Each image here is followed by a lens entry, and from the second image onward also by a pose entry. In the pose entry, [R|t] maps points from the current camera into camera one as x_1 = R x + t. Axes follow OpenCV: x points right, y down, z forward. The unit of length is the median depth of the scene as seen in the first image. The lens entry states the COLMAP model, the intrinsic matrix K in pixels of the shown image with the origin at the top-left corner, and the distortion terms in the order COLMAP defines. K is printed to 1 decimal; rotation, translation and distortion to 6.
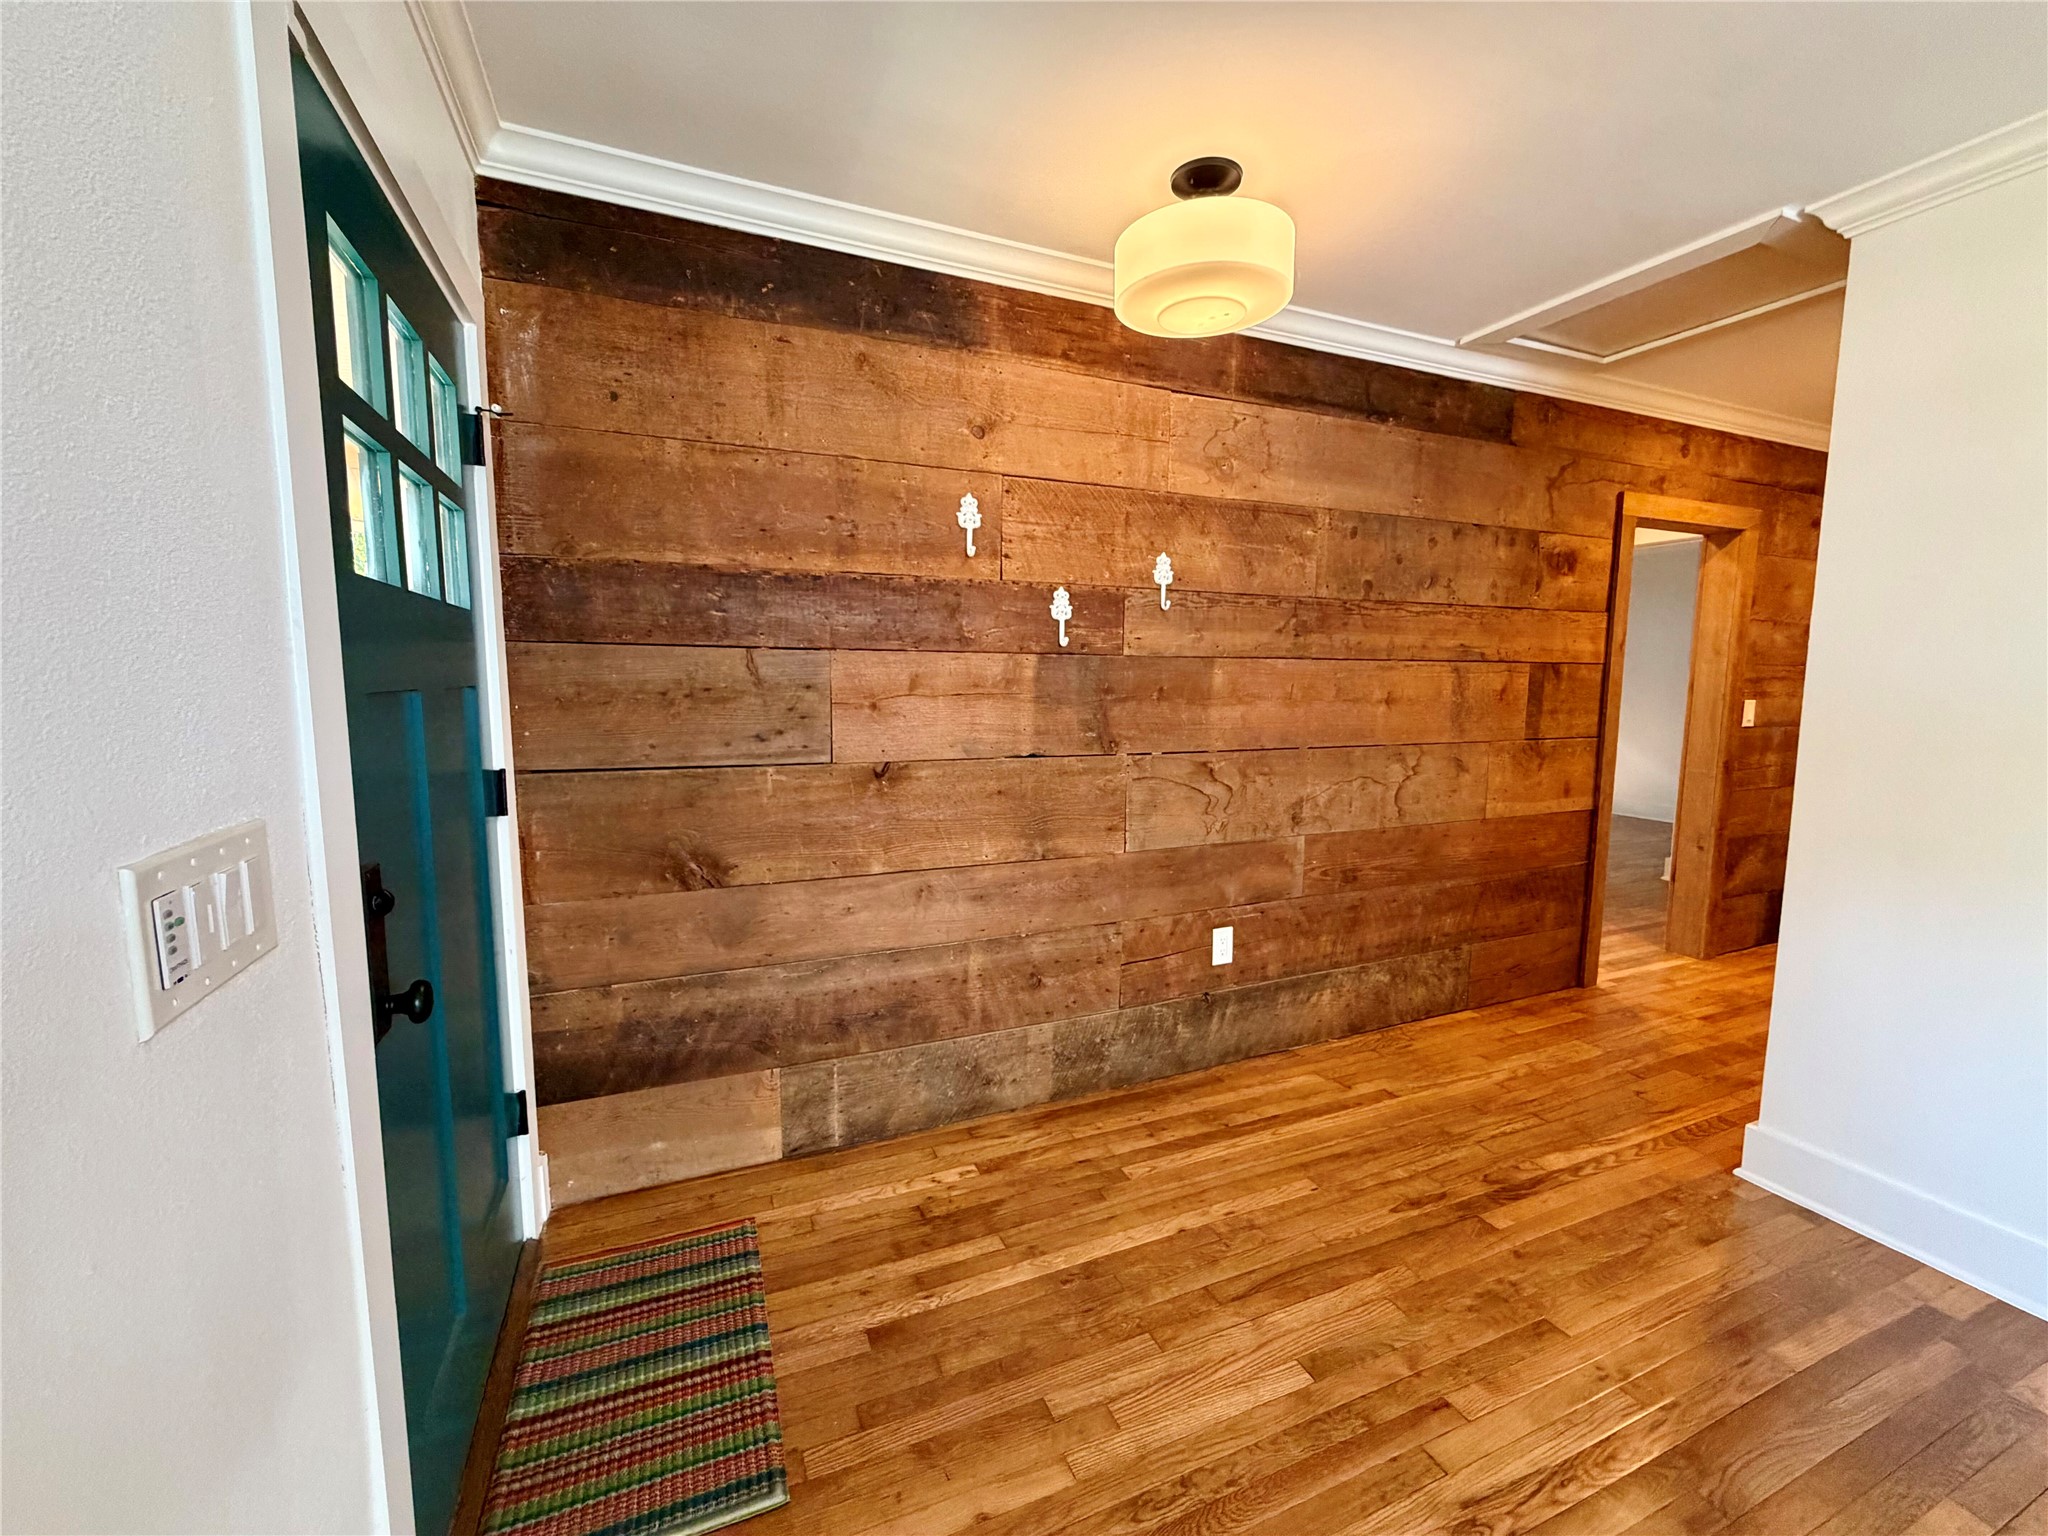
lens RADIAL K [[820.8, 0, 1016.9], [0, 820.8, 765.2], [0, 0, 1]] dist [0.000303, 0.000705]
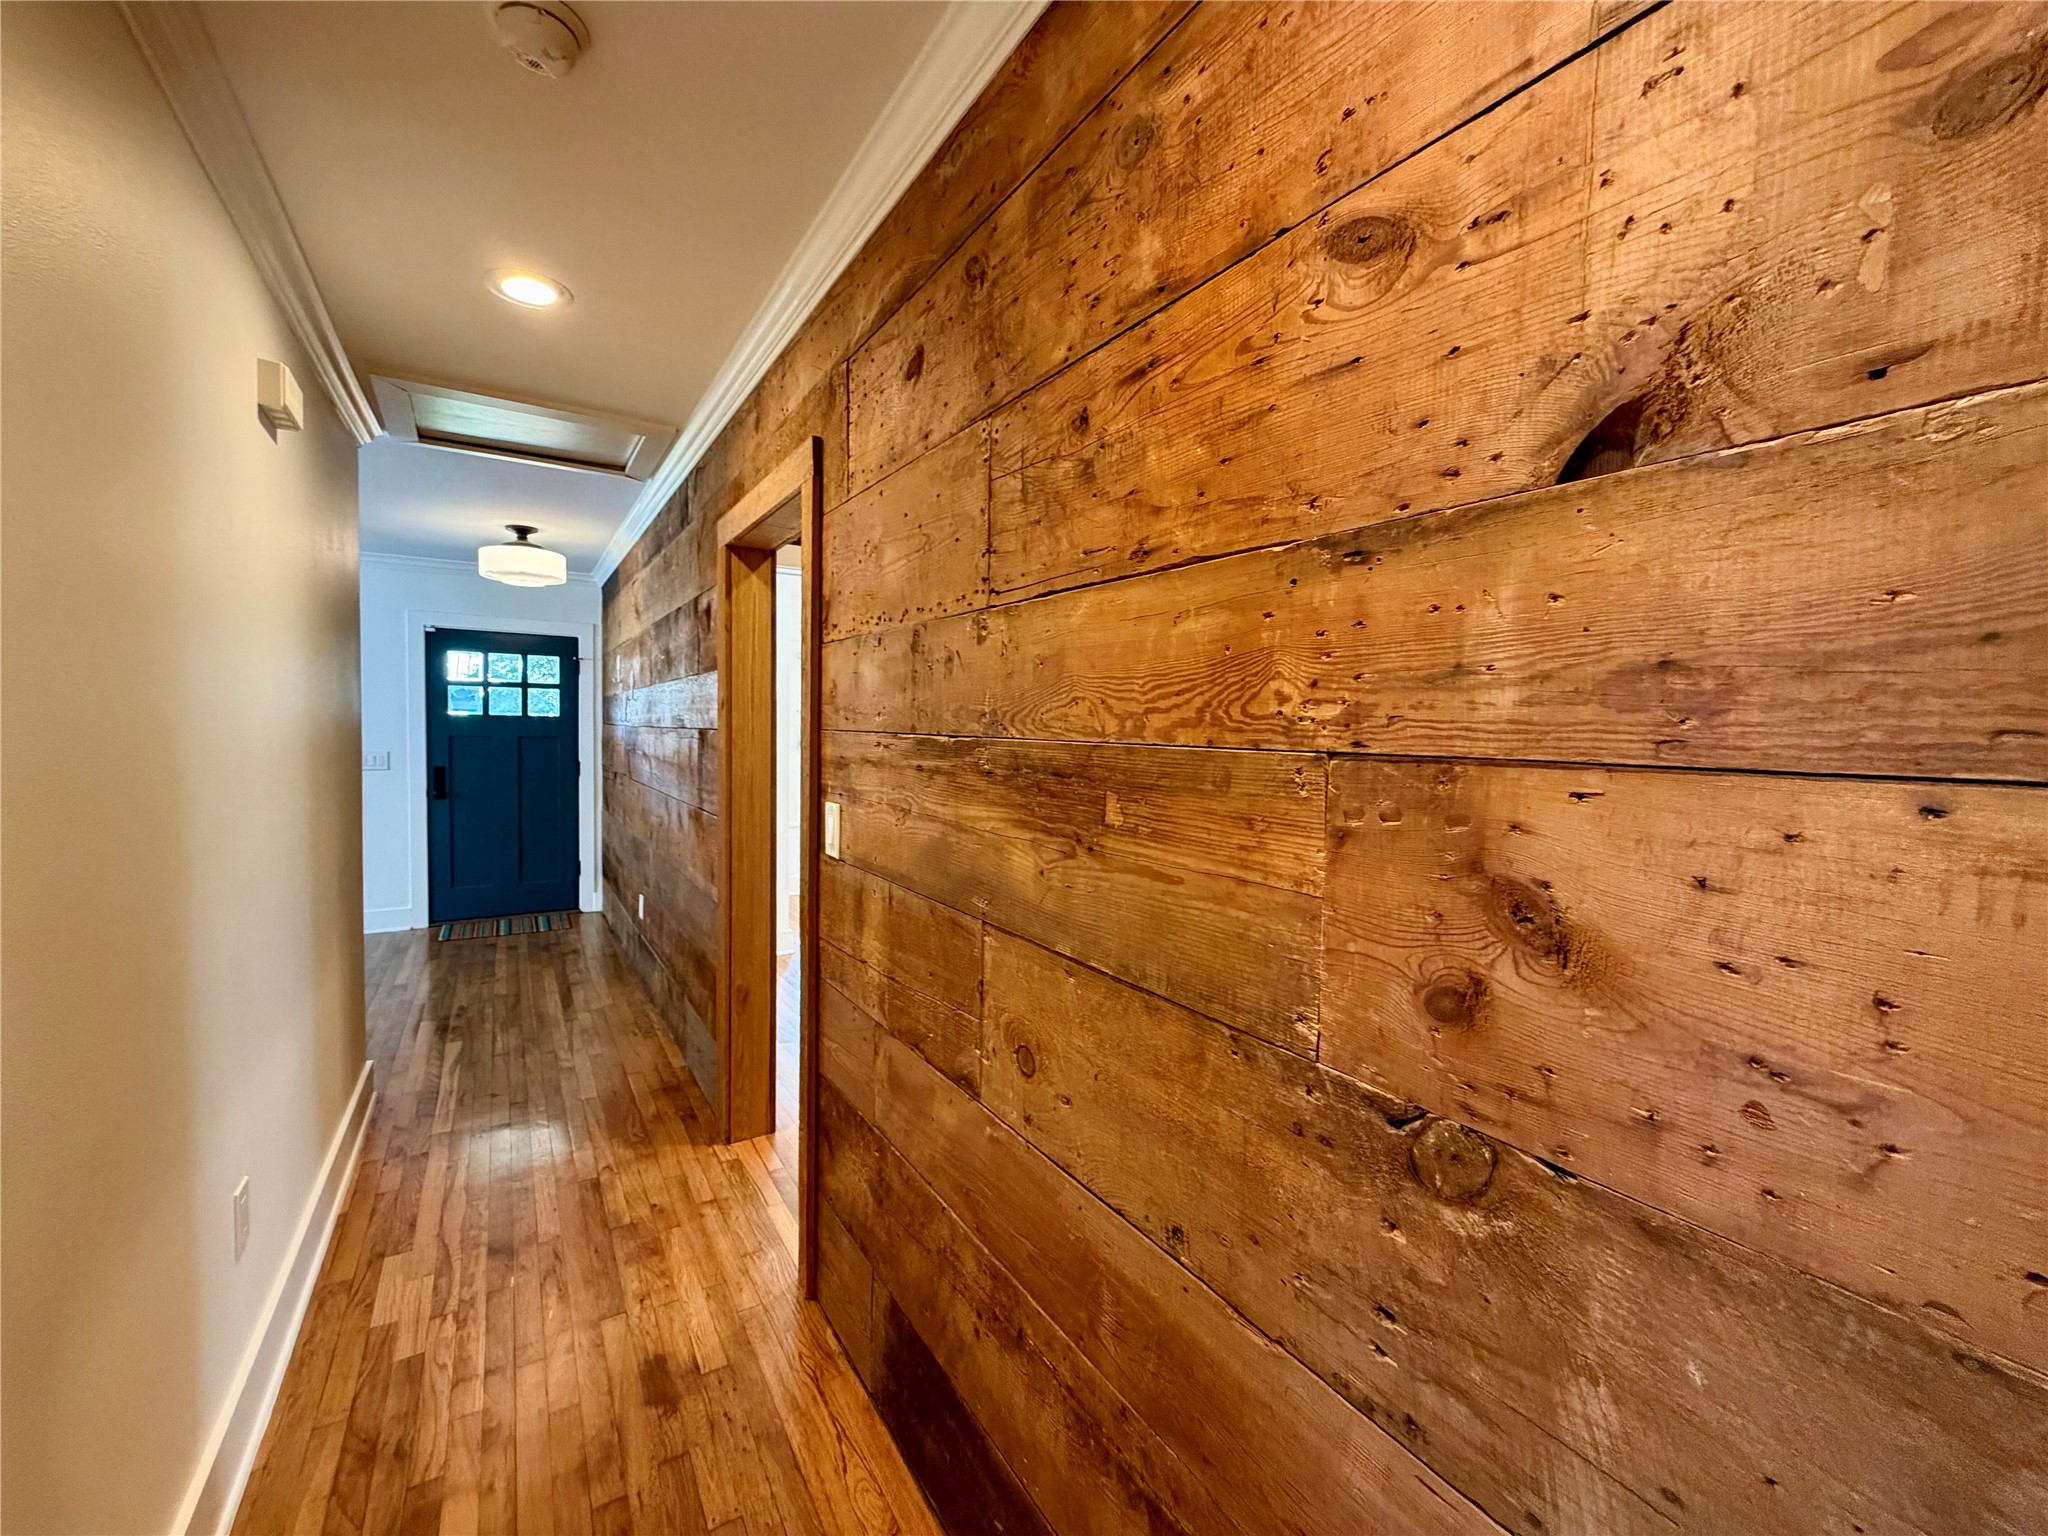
lens RADIAL K [[820.8, 0, 1021.4], [0, 820.8, 768.0], [0, 0, 1]] dist [0.000303, 0.000705]
pose [[0.162188, 0.040705, -0.985920, 2.338899], [-0.121180, 0.992408, 0.021038, -0.203720], [0.979291, 0.116062, 0.165890, 1.733972]]
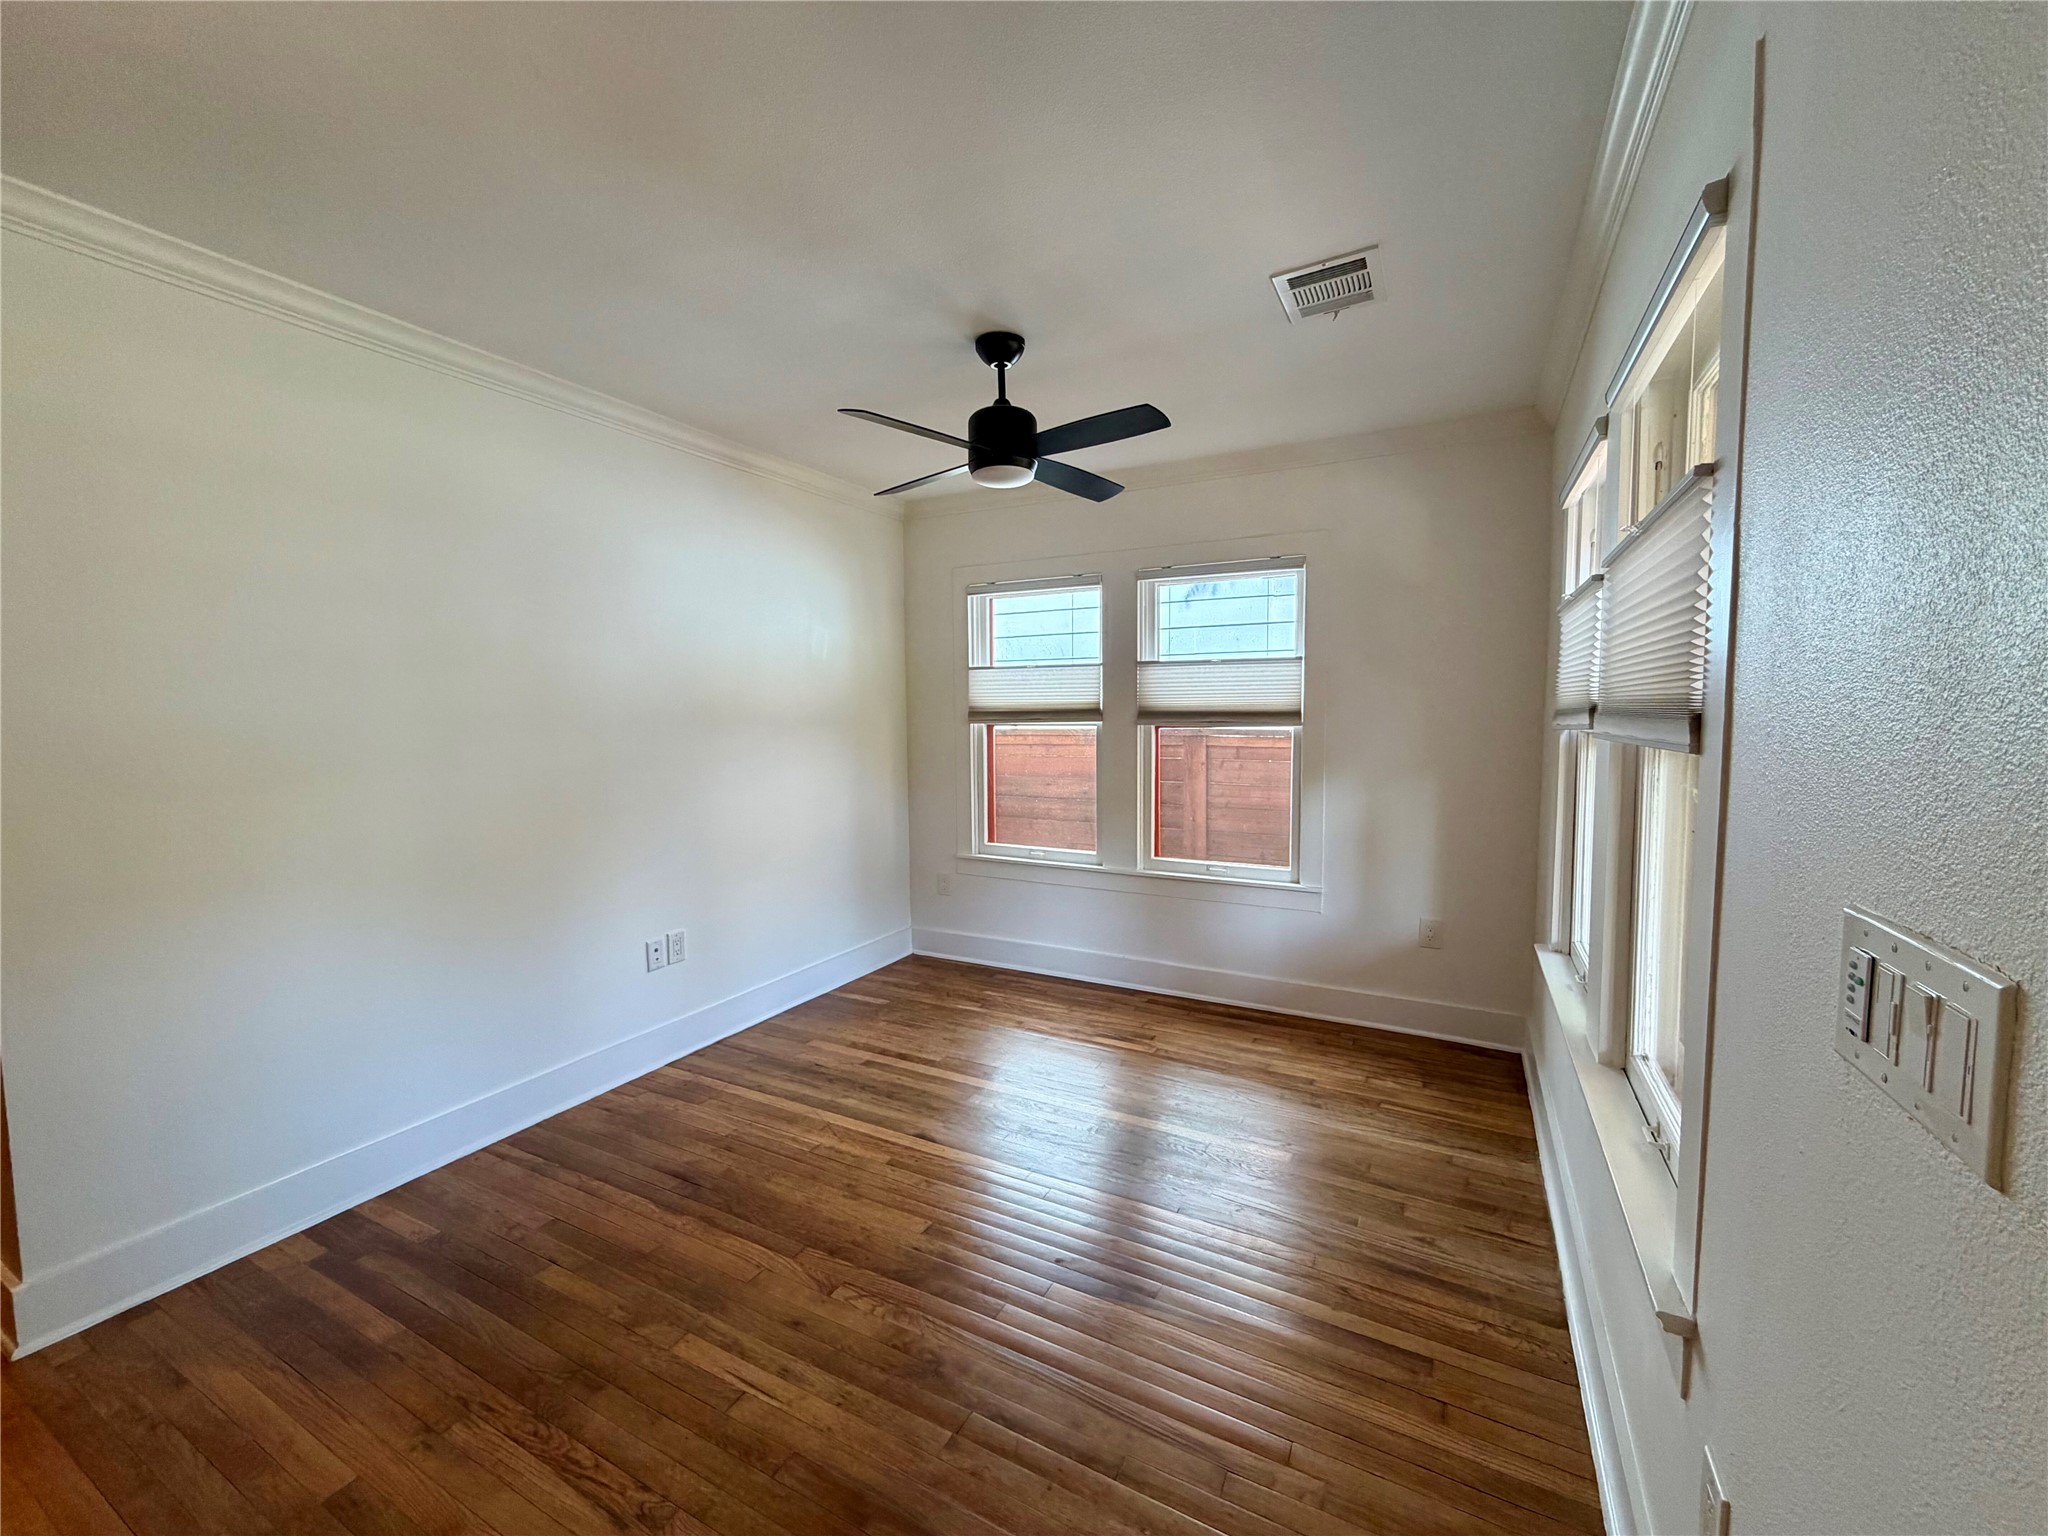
lens RADIAL K [[820.8, 0, 1016.6], [0, 820.8, 779.2], [0, 0, 1]] dist [0.000303, 0.000705]
pose [[-0.627485, -0.067483, 0.775699, -0.296355], [0.089906, 0.983294, 0.158270, -0.087052], [-0.773421, 0.169051, -0.610935, 0.632608]]
